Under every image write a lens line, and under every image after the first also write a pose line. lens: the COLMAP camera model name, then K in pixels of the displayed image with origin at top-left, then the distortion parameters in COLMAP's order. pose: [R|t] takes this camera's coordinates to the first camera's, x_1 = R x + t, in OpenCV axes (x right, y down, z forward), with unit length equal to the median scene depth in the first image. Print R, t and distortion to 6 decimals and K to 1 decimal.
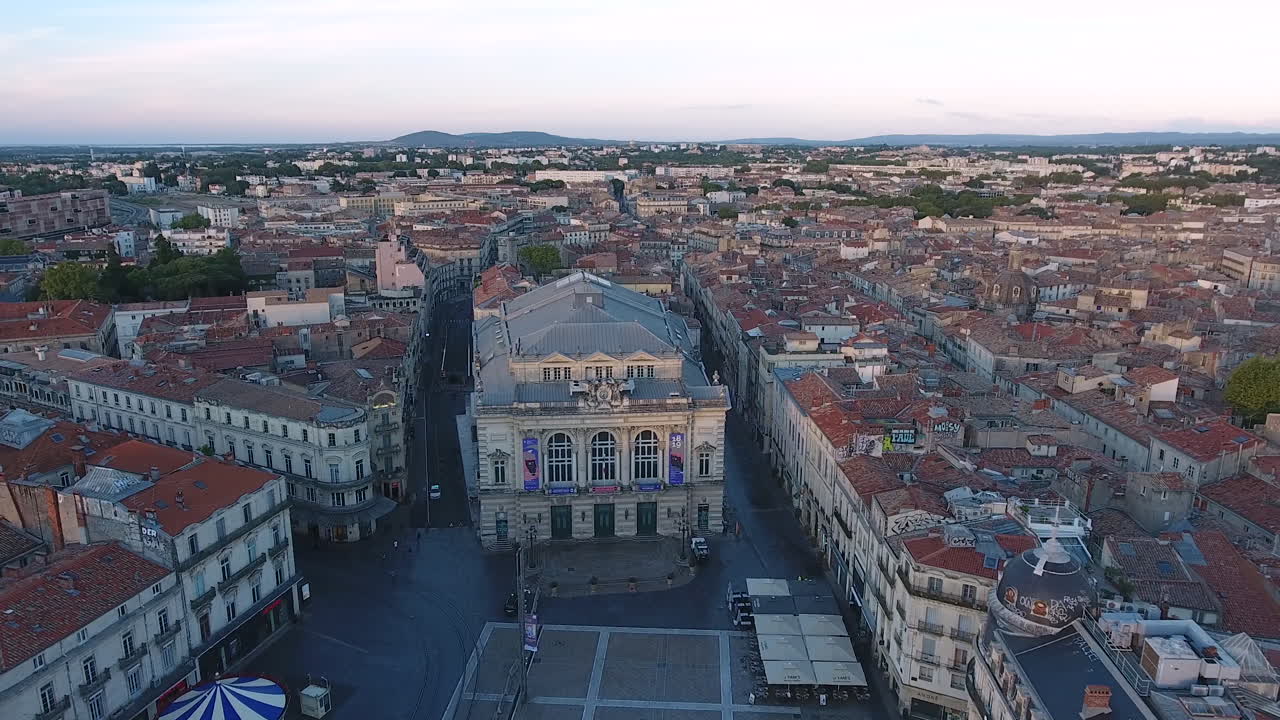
lens RADIAL K [[852.6, 0, 640.0], [0, 852.6, 360.0], [0, 0, 1]] dist [-0.004710, -0.000526]
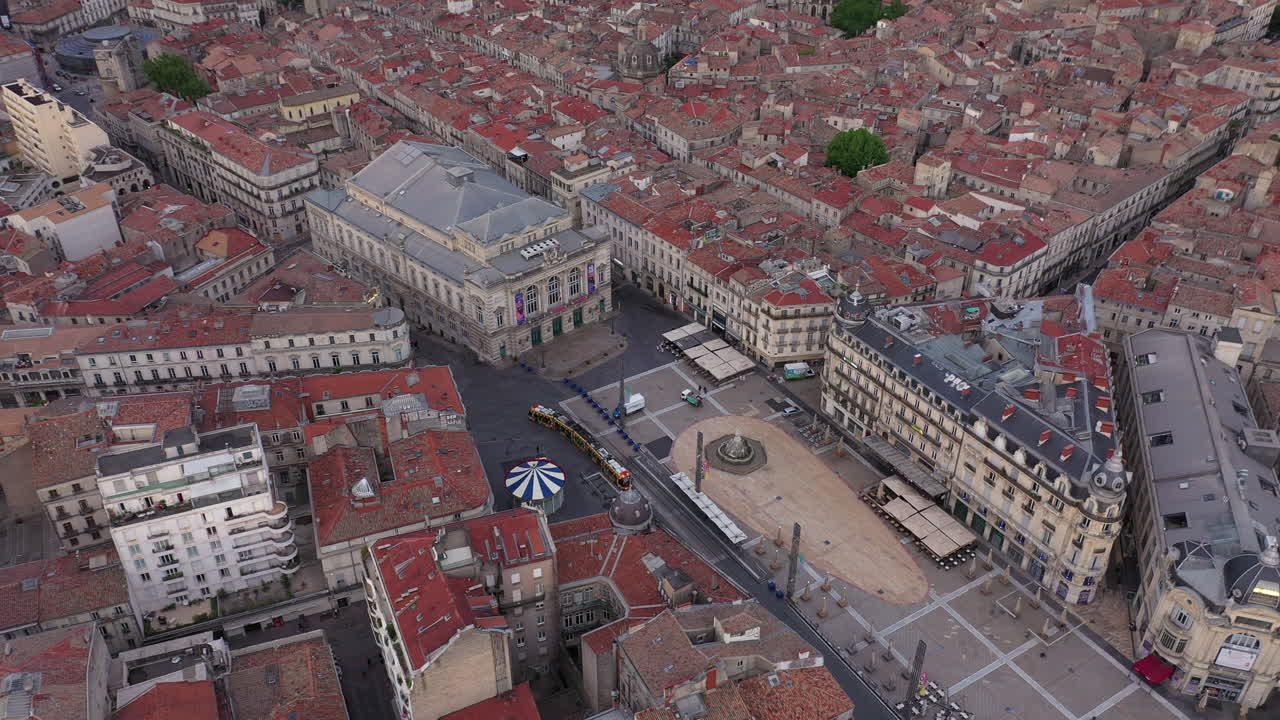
lens RADIAL K [[1023.3, 0, 640.0], [0, 1023.3, 360.0], [0, 0, 1]] dist [0.007239, 0.005724]
pose [[0.815608, -0.327683, 0.476873, -0.899854], [0.146666, 0.914344, 0.377444, -0.485633], [-0.559707, -0.237905, 0.793806, -0.671197]]
